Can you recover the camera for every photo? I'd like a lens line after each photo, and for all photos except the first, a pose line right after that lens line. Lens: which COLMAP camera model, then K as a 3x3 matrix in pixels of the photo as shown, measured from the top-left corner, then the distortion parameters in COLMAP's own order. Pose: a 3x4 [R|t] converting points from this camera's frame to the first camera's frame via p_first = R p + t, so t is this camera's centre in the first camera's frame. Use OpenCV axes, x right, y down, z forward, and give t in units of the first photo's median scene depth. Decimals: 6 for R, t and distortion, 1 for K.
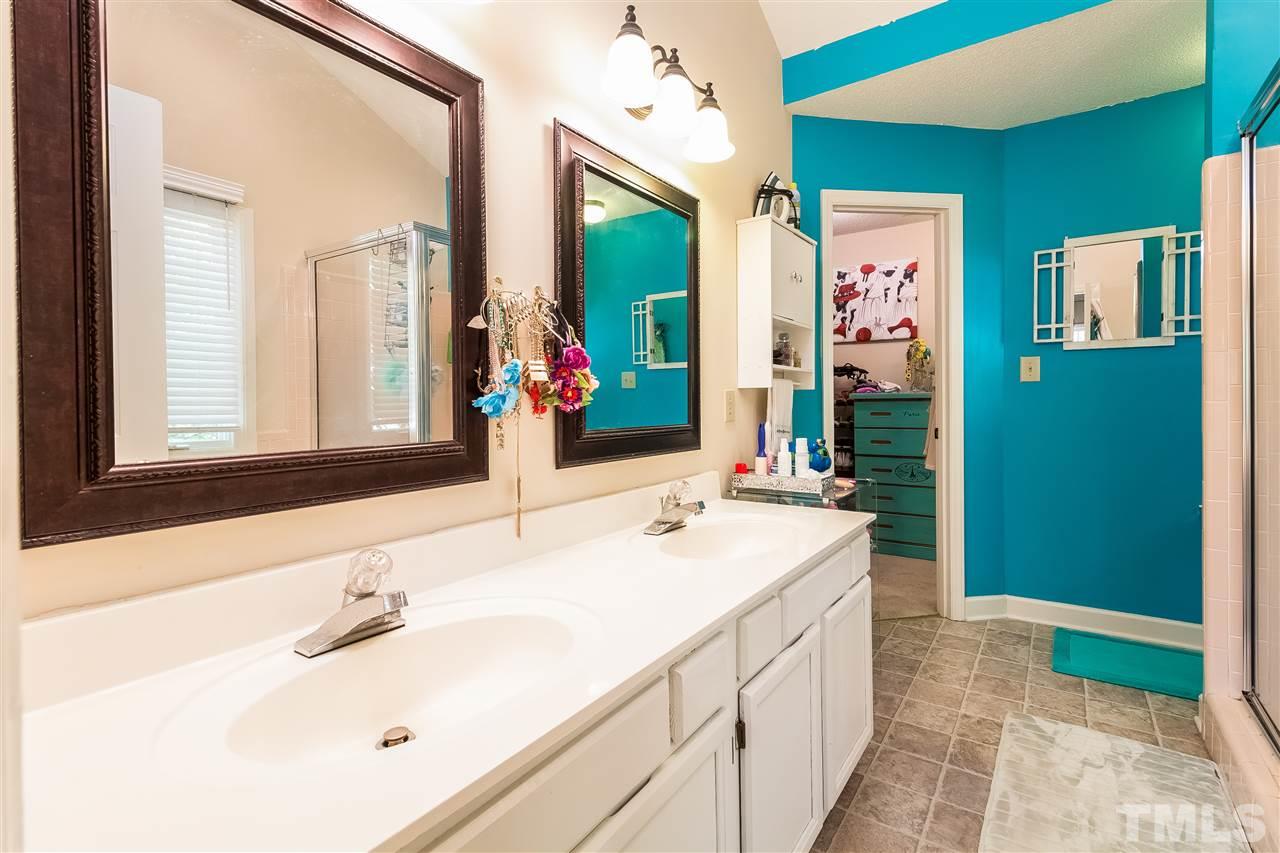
lens RADIAL K [[604.4, 0, 640.8], [0, 604.4, 417.2], [0, 0, 1]] dist [0.001763, 0.000123]
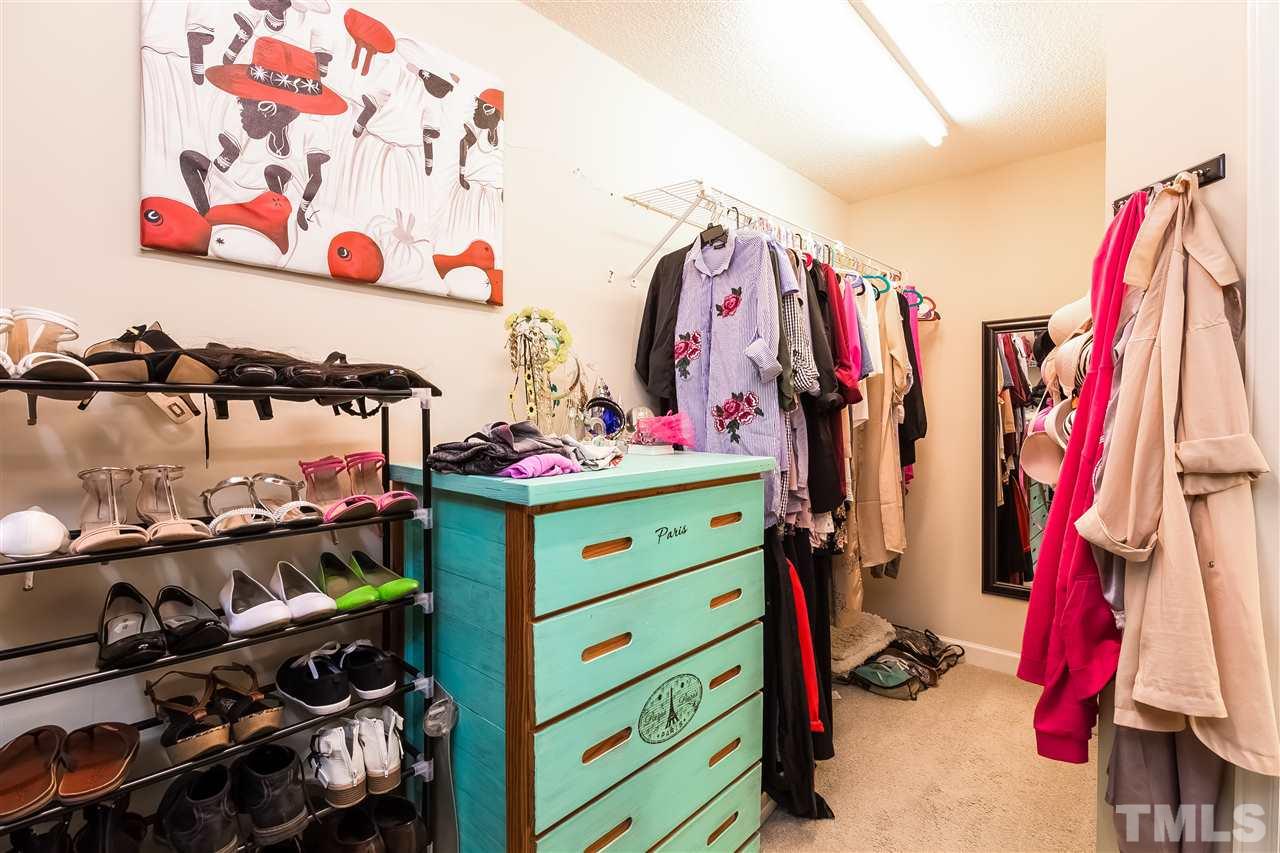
lens RADIAL K [[604.4, 0, 641.2], [0, 604.4, 427.2], [0, 0, 1]] dist [0.001763, 0.000123]
pose [[0.116827, -0.009631, 0.993106, 0.103904], [0.019562, 0.999781, 0.007394, -0.057559], [-0.992960, 0.018563, 0.116990, 0.848437]]
